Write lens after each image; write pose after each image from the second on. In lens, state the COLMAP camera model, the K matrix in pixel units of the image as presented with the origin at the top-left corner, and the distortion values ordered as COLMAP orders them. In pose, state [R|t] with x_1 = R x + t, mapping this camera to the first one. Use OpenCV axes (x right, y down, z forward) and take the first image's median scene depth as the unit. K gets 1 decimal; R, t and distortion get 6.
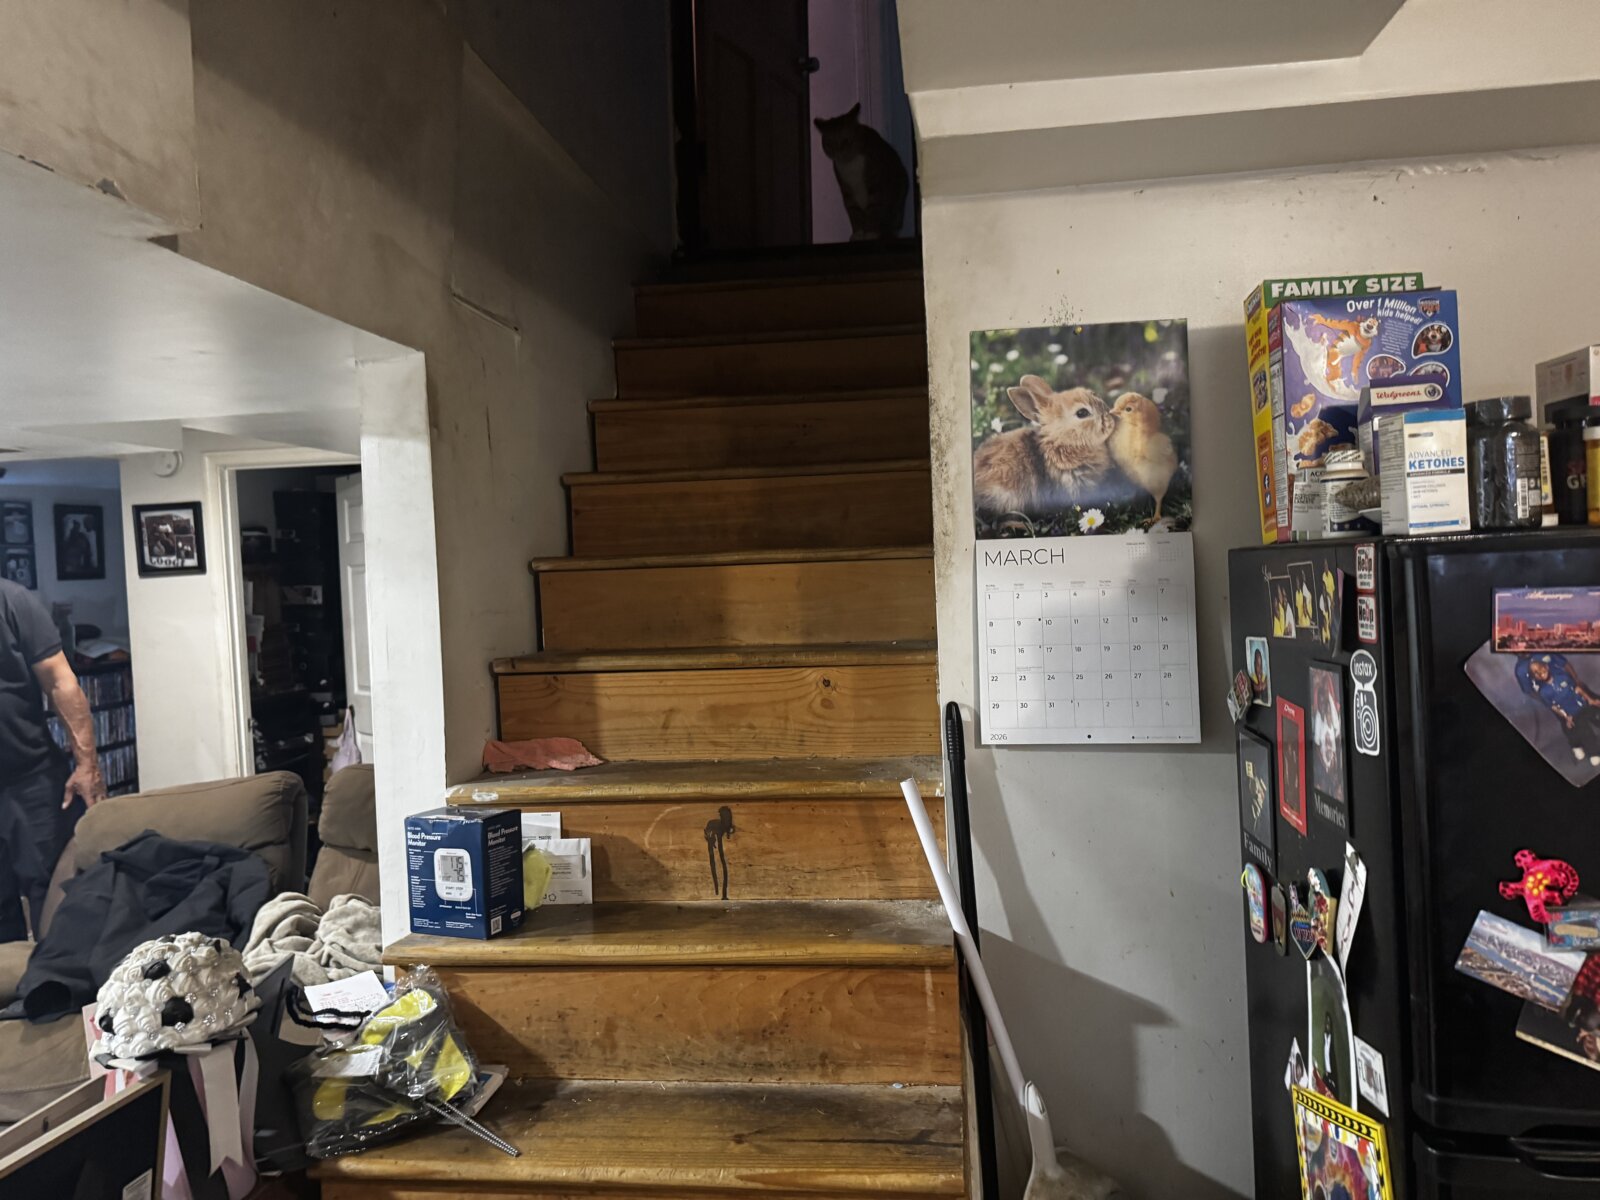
lens RADIAL K [[1132.1, 0, 796.3], [0, 1132.1, 592.0], [0, 0, 1]] dist [0.056957, -0.056923]
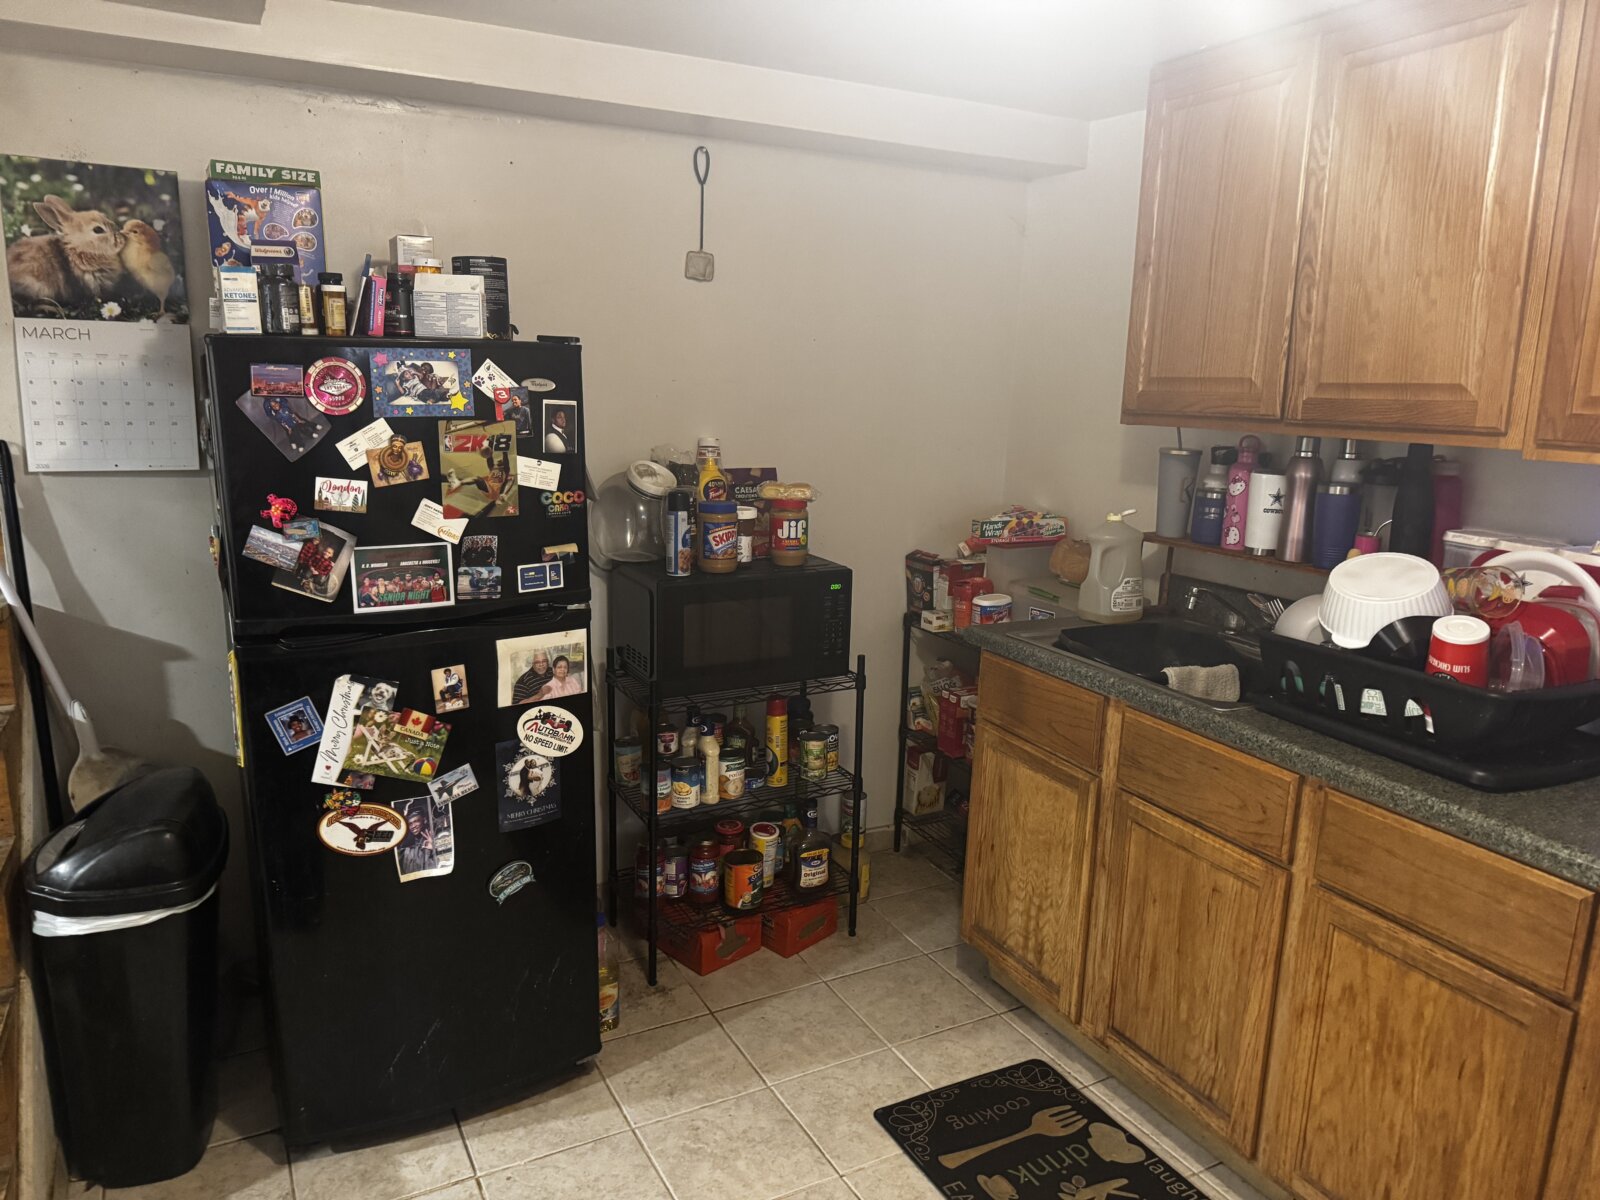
lens RADIAL K [[1132.1, 0, 801.4], [0, 1132.1, 600.4], [0, 0, 1]] dist [0.056957, -0.056923]
pose [[0.817187, -0.053251, 0.573908, 0.125502], [-0.048495, 0.985840, 0.160525, 0.021091], [-0.574329, -0.159011, 0.803033, -0.684250]]
